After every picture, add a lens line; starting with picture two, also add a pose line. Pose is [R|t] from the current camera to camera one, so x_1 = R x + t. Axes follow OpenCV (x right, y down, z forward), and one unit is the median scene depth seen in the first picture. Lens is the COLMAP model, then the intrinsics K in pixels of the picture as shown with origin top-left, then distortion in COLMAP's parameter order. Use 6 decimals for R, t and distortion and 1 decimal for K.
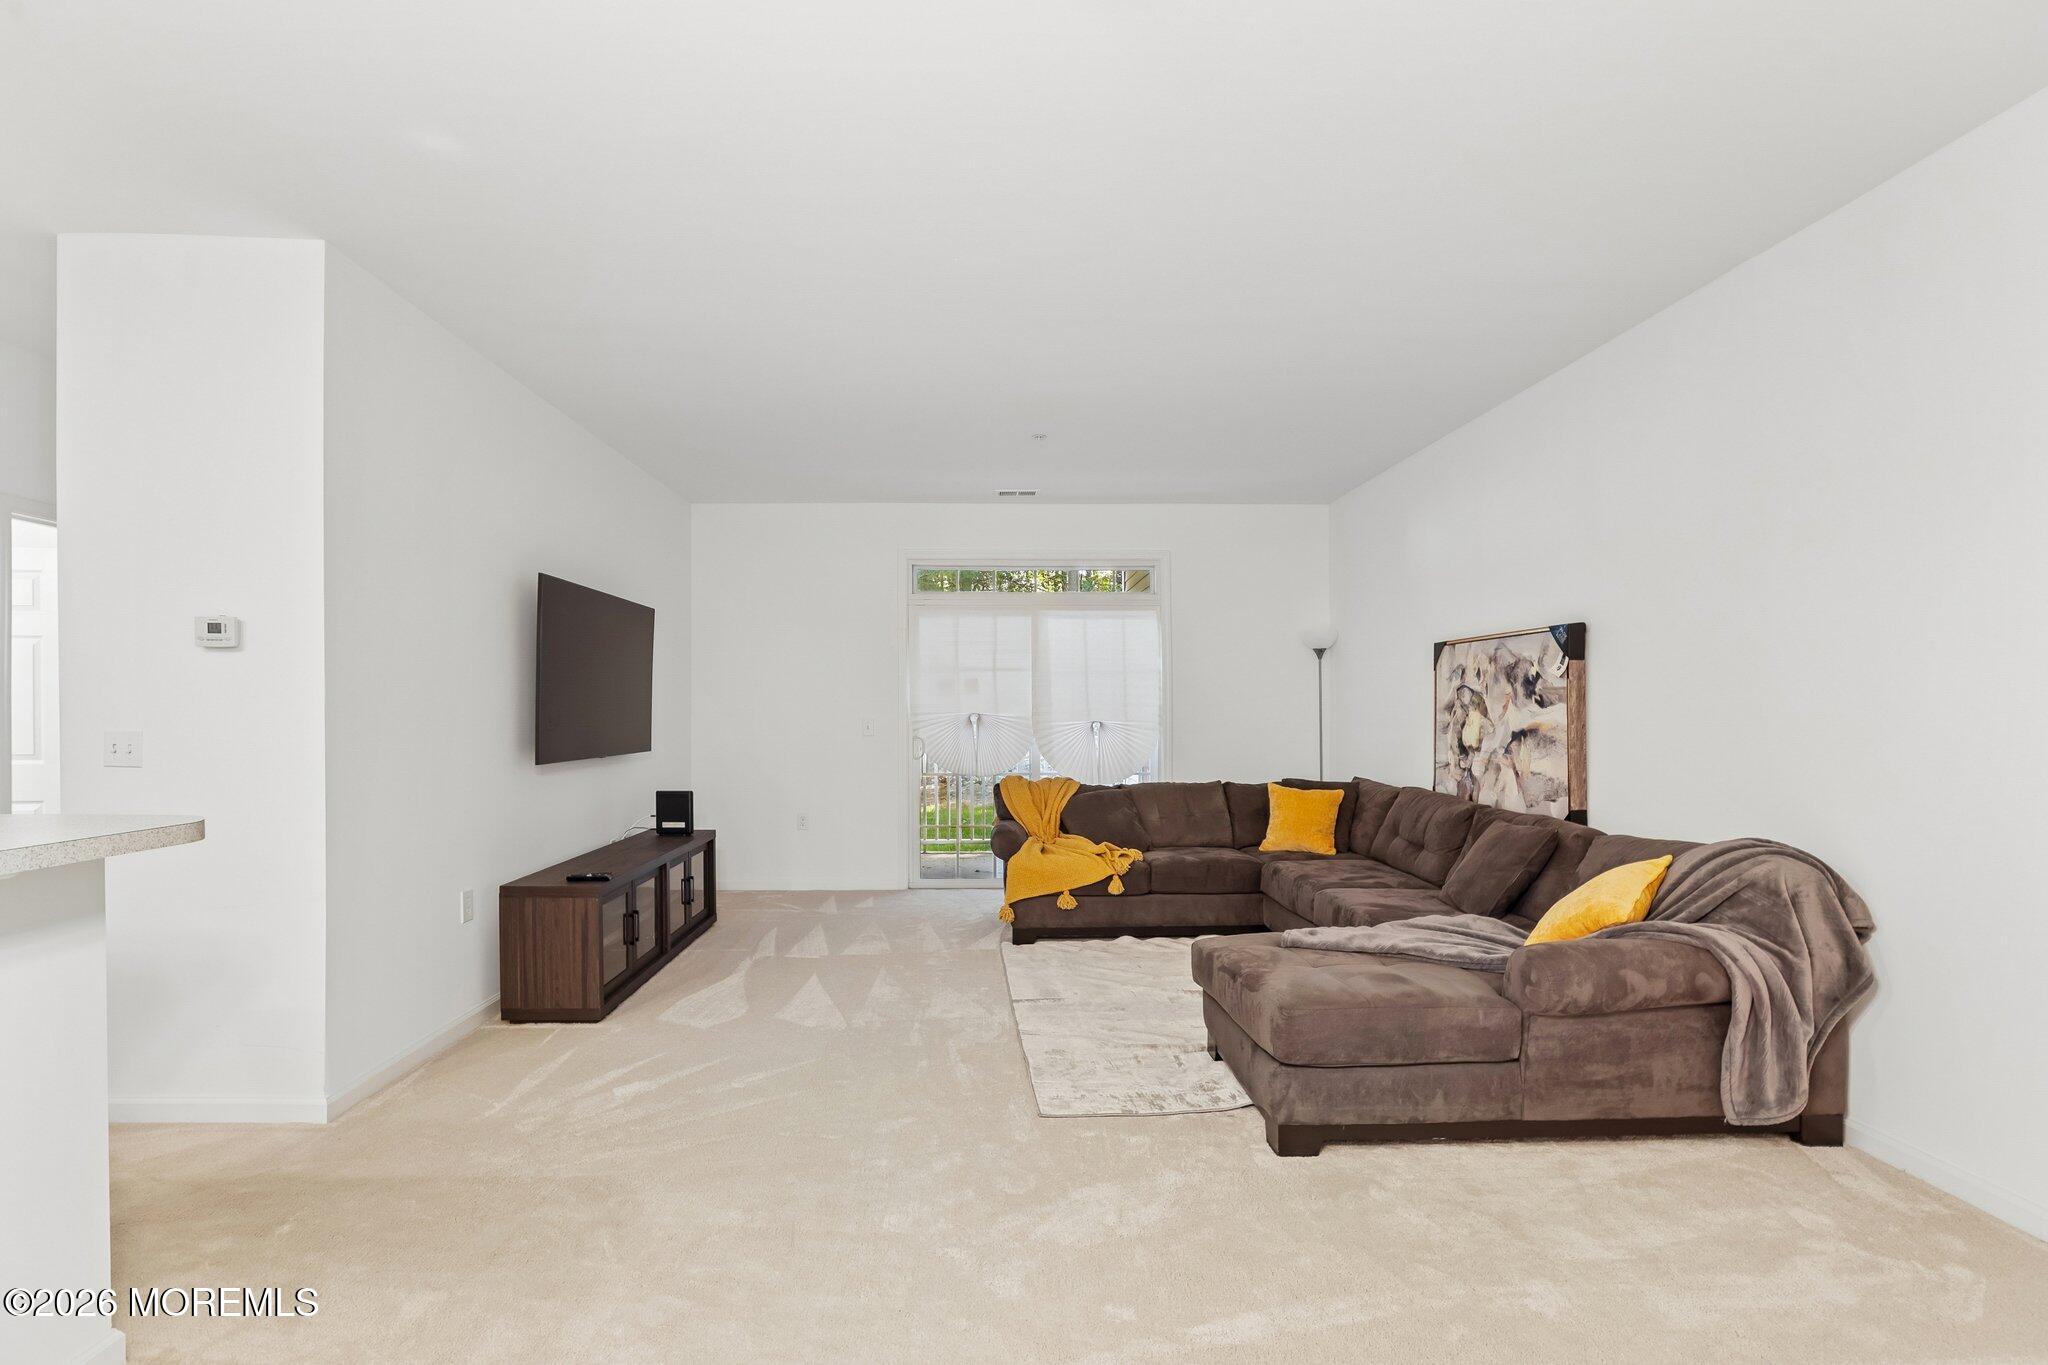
lens RADIAL K [[957.9, 0, 1024.0], [0, 957.9, 682.5], [0, 0, 1]] dist [-0.045959, 0.030303]
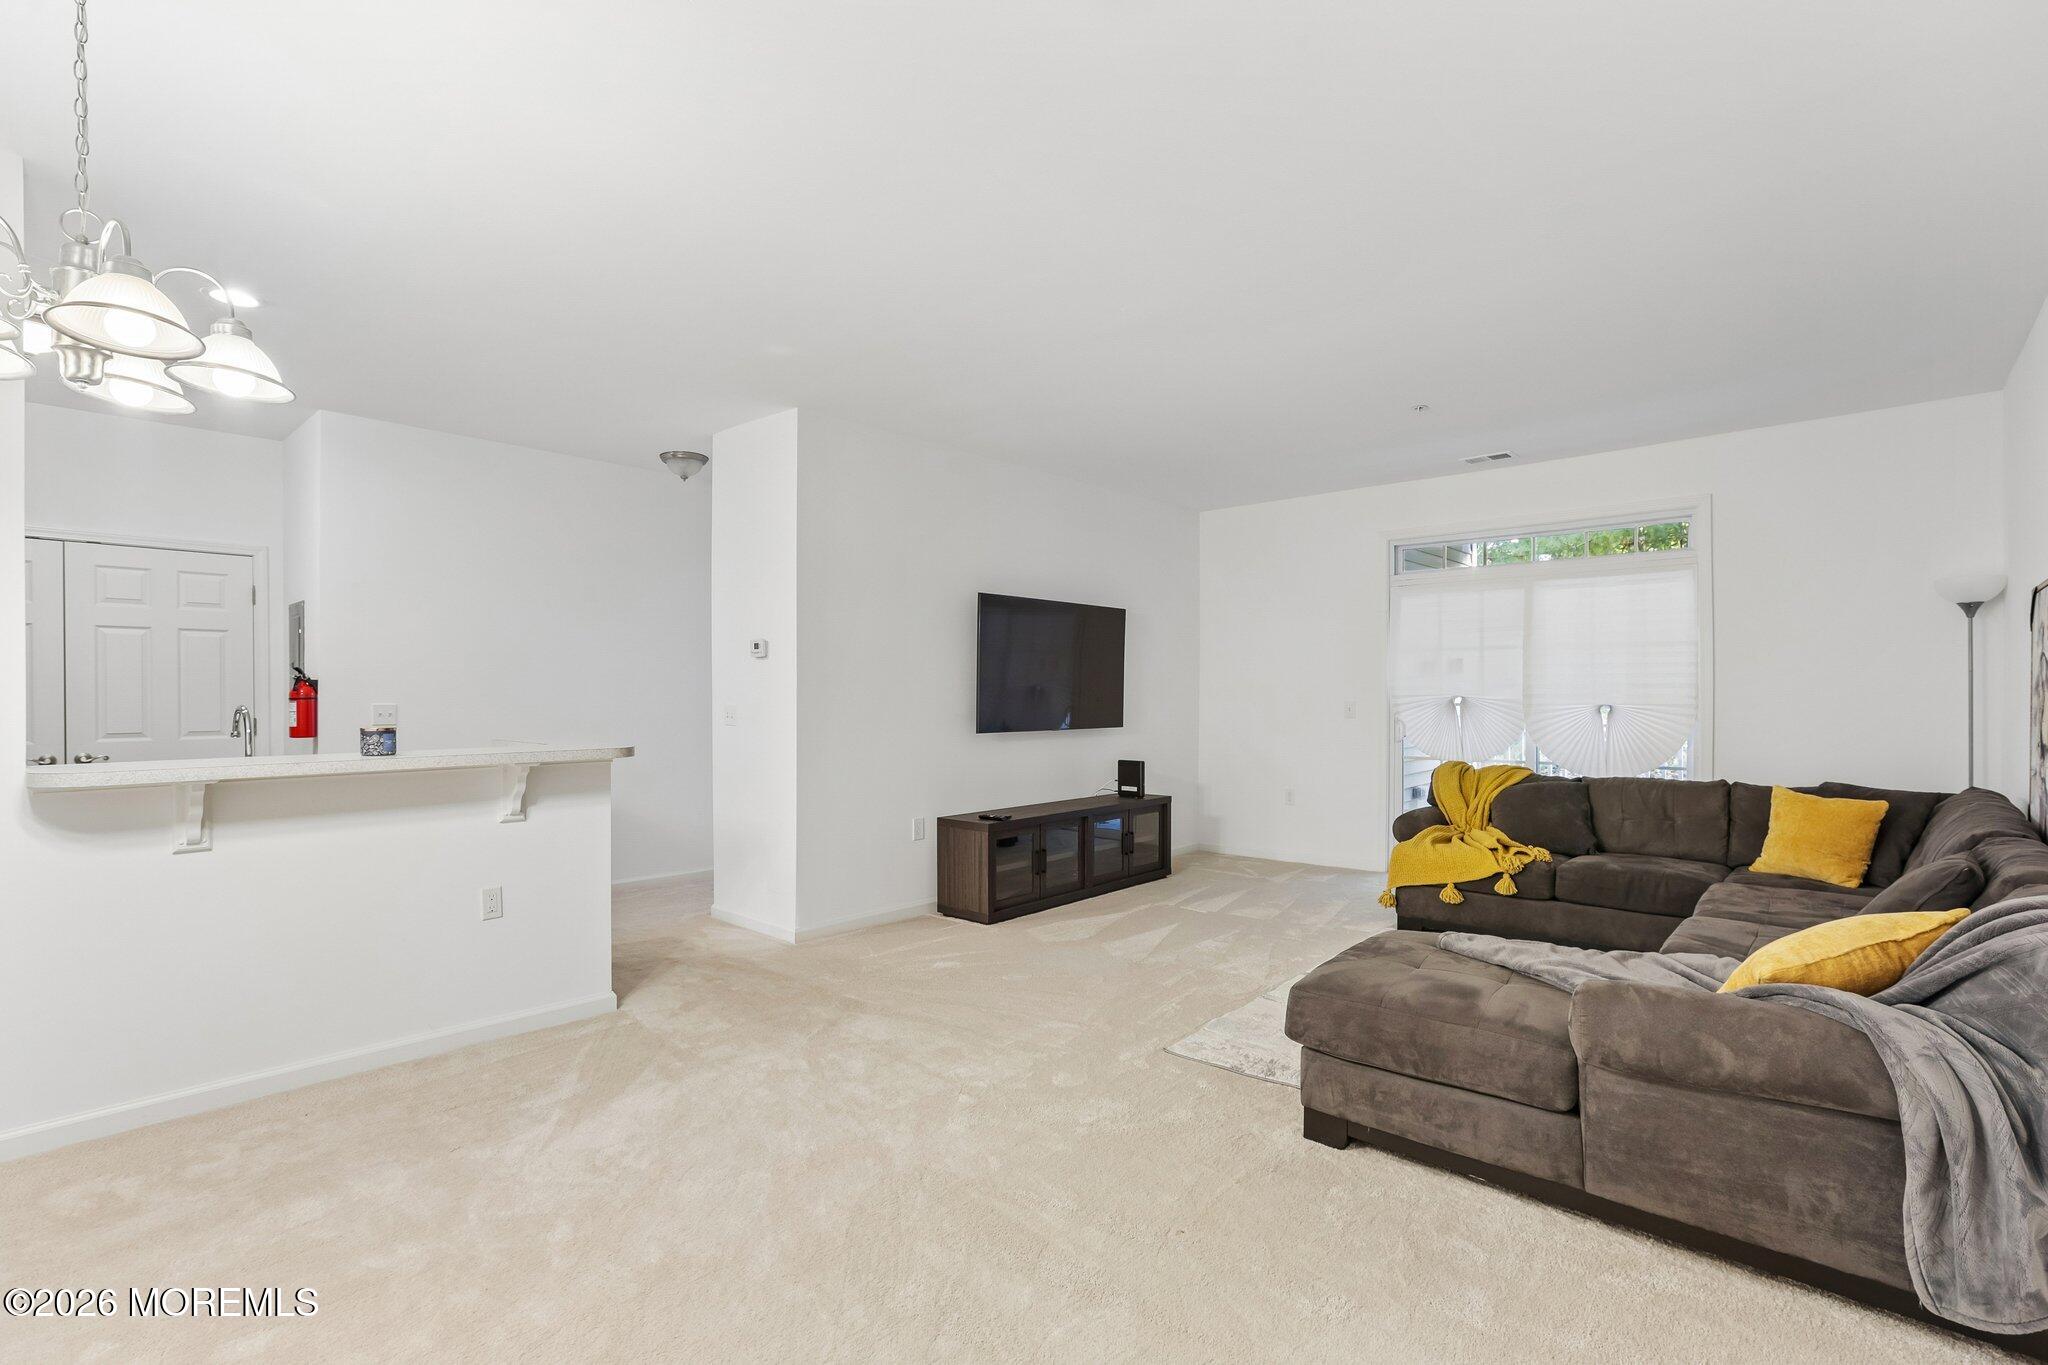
lens RADIAL K [[934.0, 0, 1009.6], [0, 934.0, 670.6], [0, 0, 1]] dist [-0.042282, 0.021315]
pose [[0.727675, -0.019025, -0.685659, 0.358256], [0.021803, 0.999752, -0.004601, 0.003007], [0.685576, -0.011601, 0.727909, 0.042547]]
